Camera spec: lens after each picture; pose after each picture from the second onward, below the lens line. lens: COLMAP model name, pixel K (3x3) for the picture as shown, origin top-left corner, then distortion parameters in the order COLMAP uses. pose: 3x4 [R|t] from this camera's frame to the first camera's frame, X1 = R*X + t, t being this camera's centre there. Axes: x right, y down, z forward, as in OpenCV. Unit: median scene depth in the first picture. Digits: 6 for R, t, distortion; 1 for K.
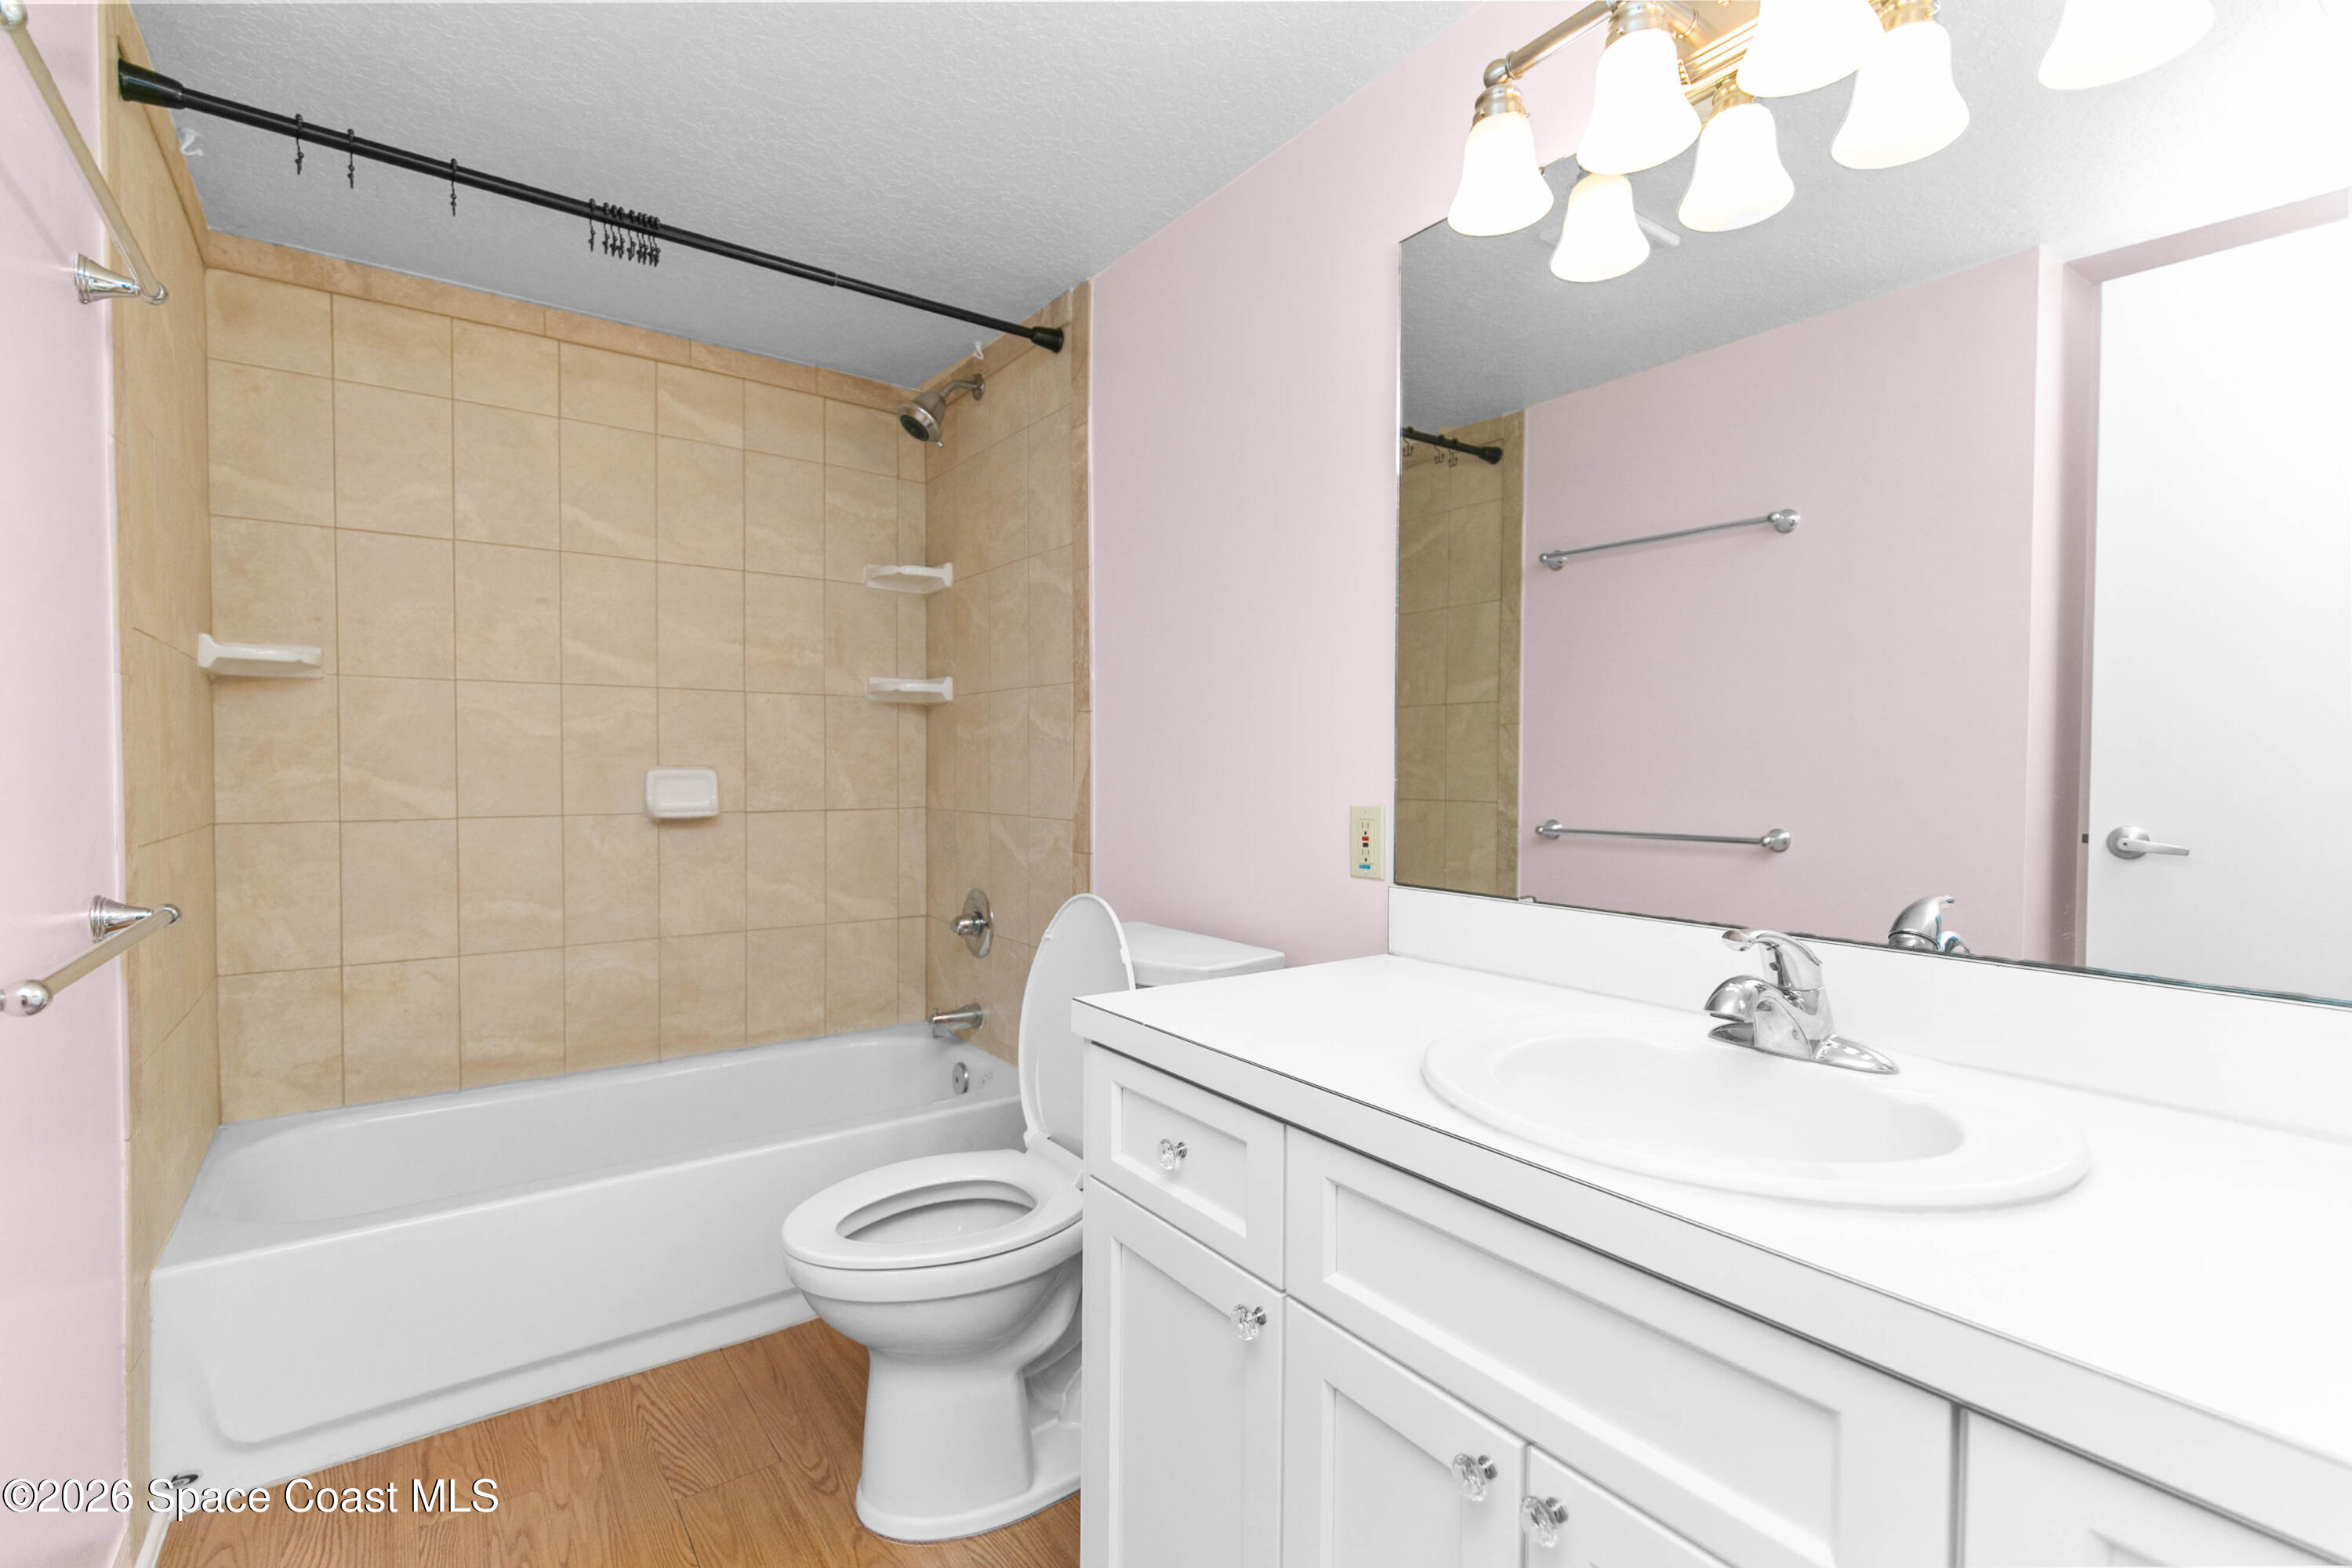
lens RADIAL K [[1062.6, 0, 1190.3], [0, 1062.6, 772.8], [0, 0, 1]] dist [0.009077, 0.000063]
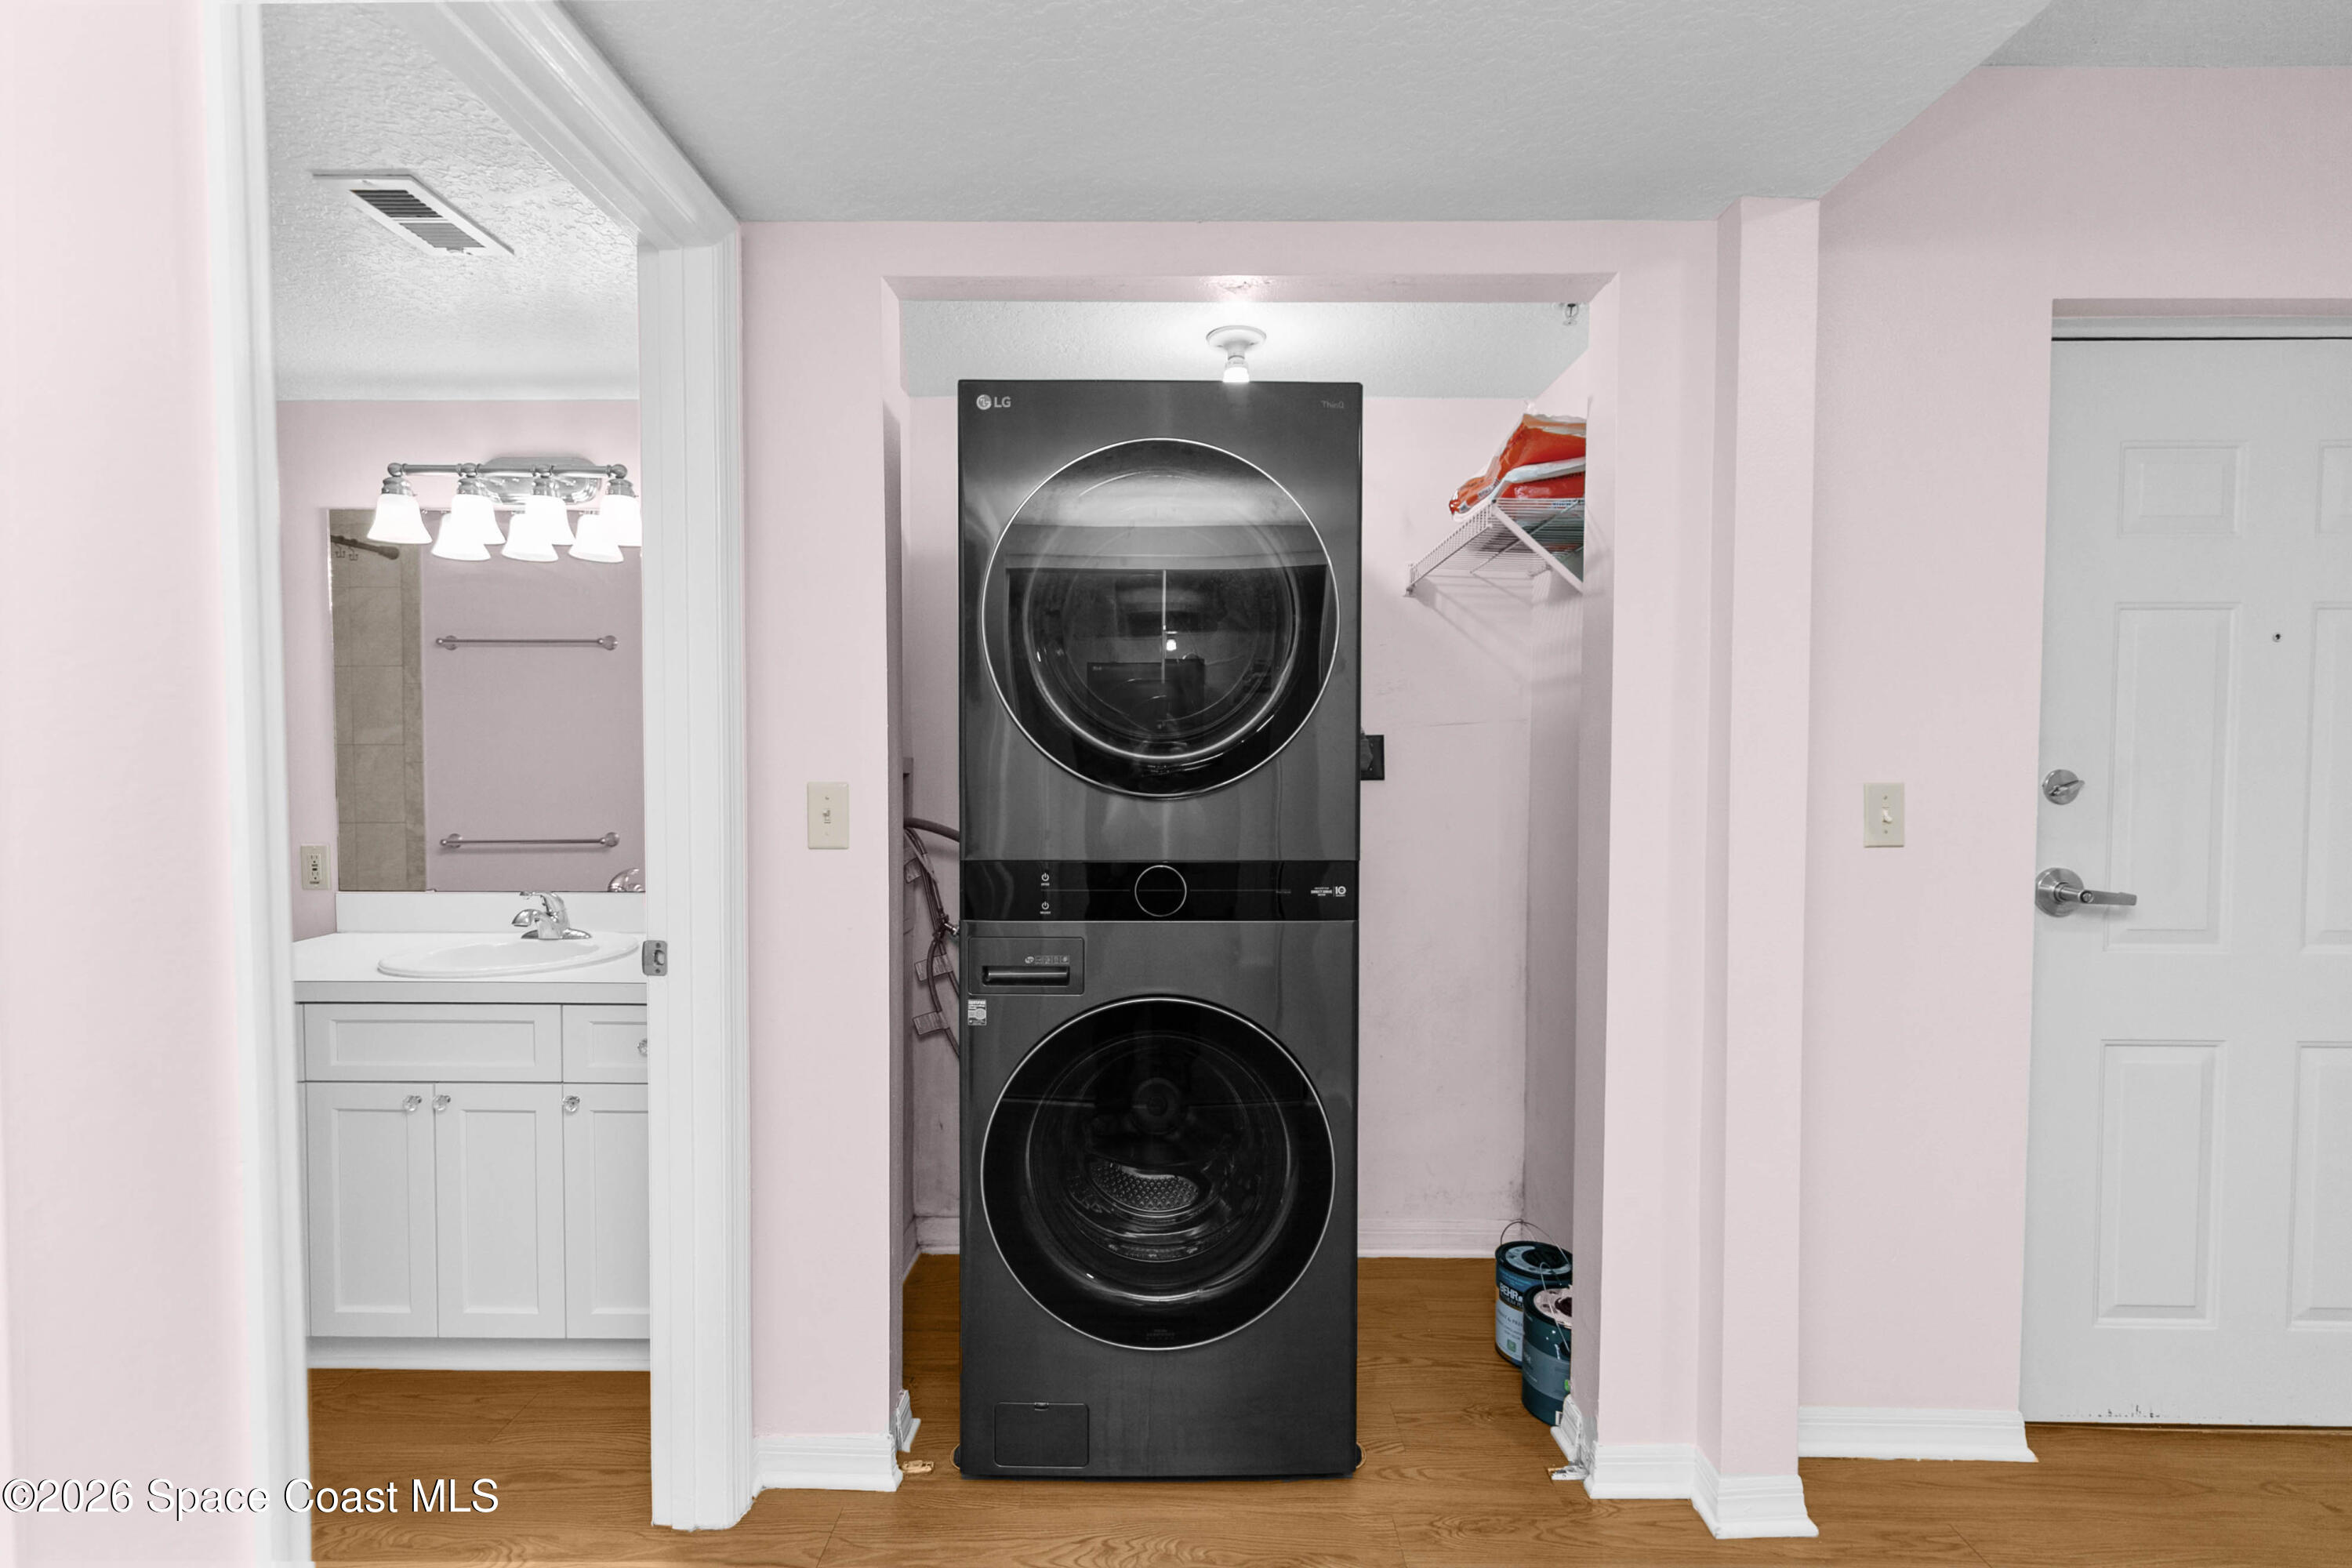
lens RADIAL K [[1093.3, 0, 1180.4], [0, 1093.3, 787.4], [0, 0, 1]] dist [0.013254, -0.000526]
pose [[0.620936, -0.035841, 0.783042, -0.232088], [0.008617, 0.999206, 0.038902, -0.078830], [-0.783814, -0.017409, 0.620751, -0.762632]]
